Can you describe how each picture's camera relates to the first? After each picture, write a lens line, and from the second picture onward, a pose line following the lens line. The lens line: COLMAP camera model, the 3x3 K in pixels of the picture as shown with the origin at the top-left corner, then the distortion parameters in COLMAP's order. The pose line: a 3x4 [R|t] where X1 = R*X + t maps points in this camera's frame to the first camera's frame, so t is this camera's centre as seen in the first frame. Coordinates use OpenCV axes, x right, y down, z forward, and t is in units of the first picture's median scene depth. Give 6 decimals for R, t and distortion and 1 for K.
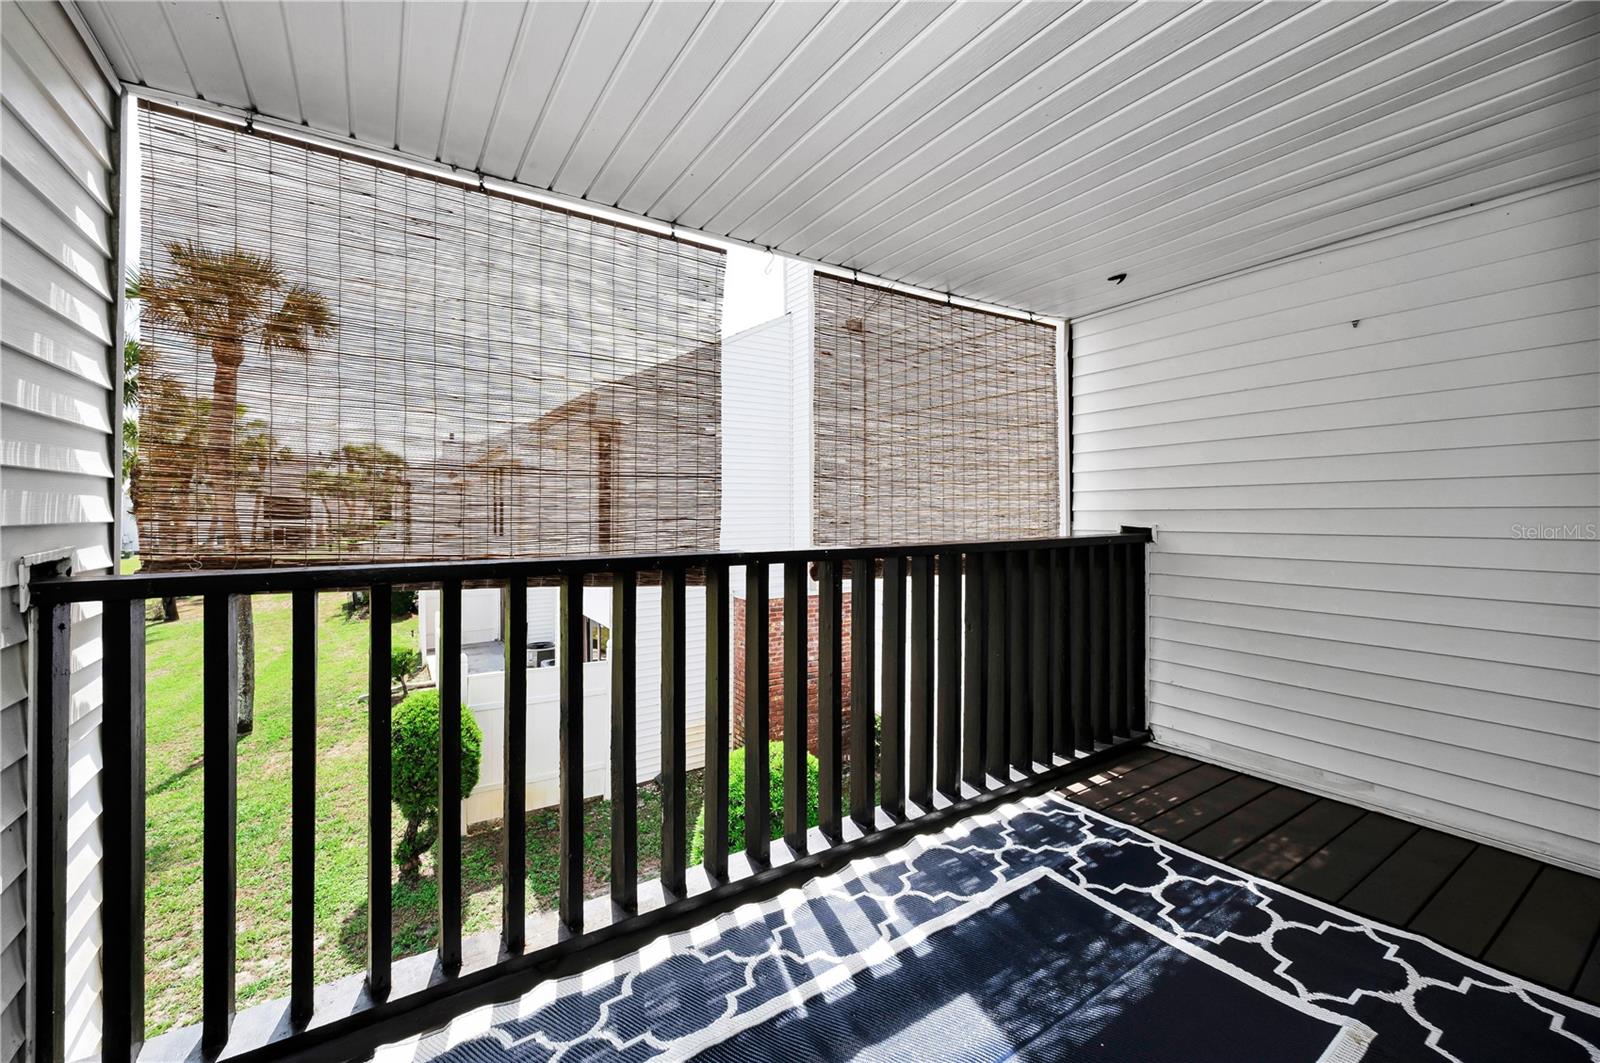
lens RADIAL K [[641.1, 0, 798.7], [0, 641.1, 506.1], [0, 0, 1]] dist [-0.001699, -0.000056]
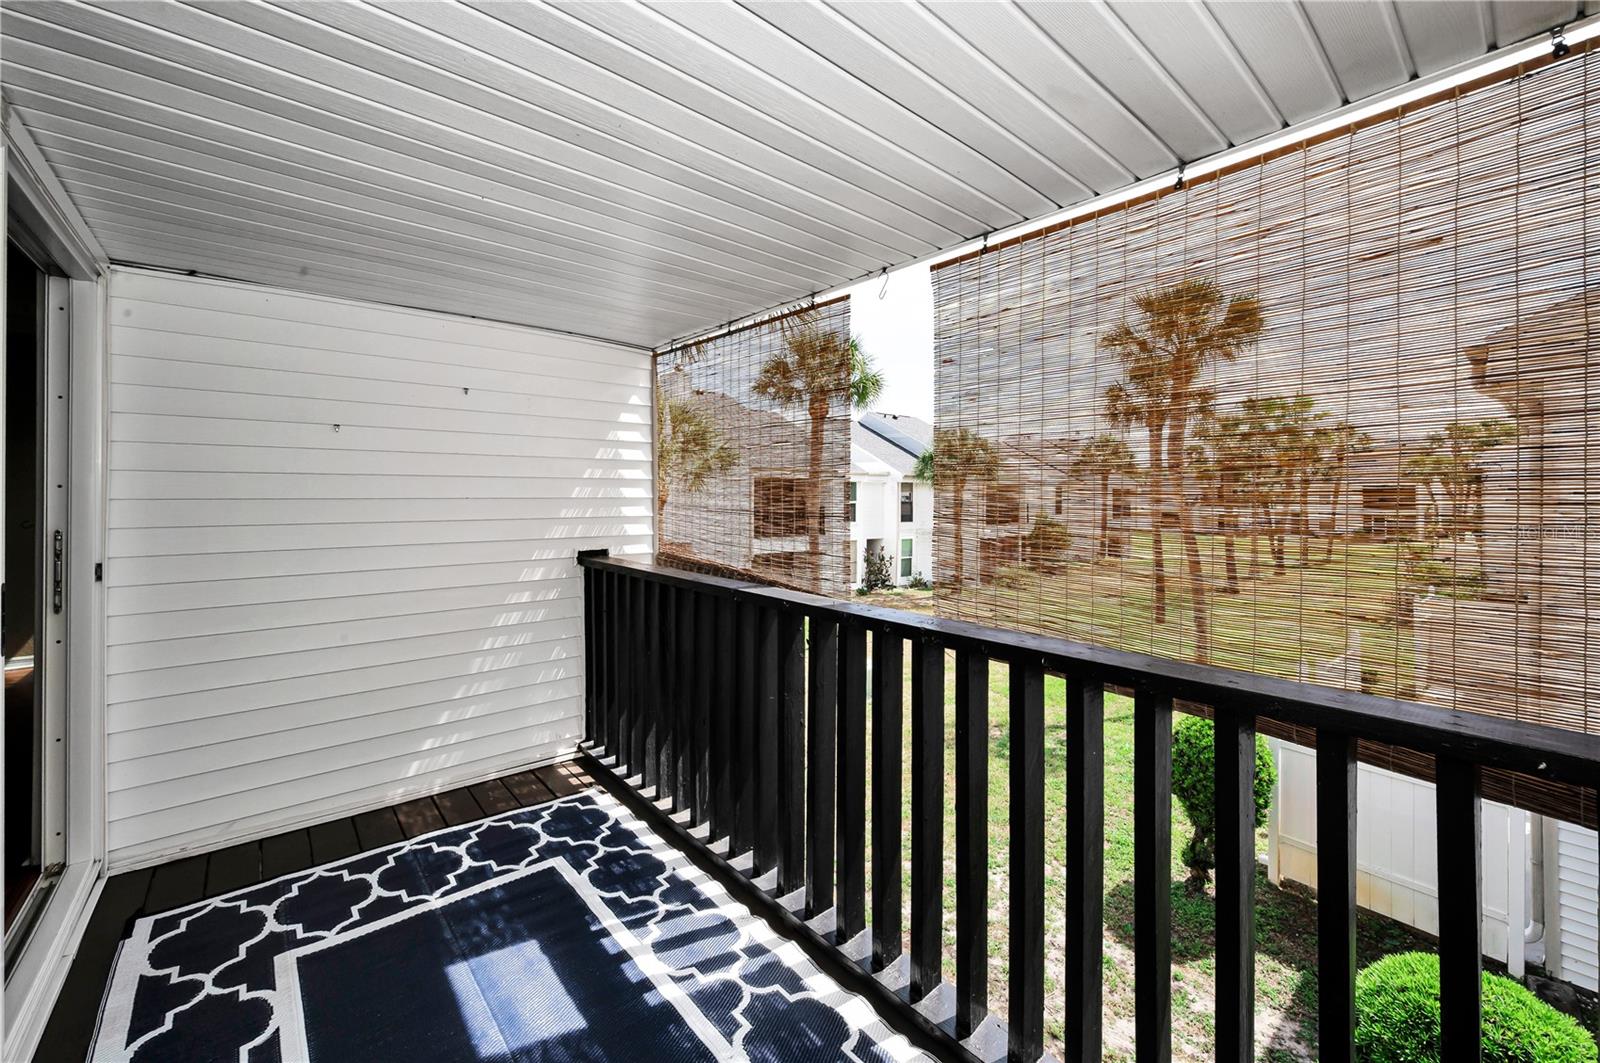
lens RADIAL K [[640.2, 0, 799.2], [0, 640.2, 491.7], [0, 0, 1]] dist [-0.001188, -0.000108]
pose [[0.134750, -0.003302, -0.990874, 1.145624], [0.000498, 0.999995, -0.003265, -0.105046], [0.990879, -0.000054, 0.134751, 1.011212]]
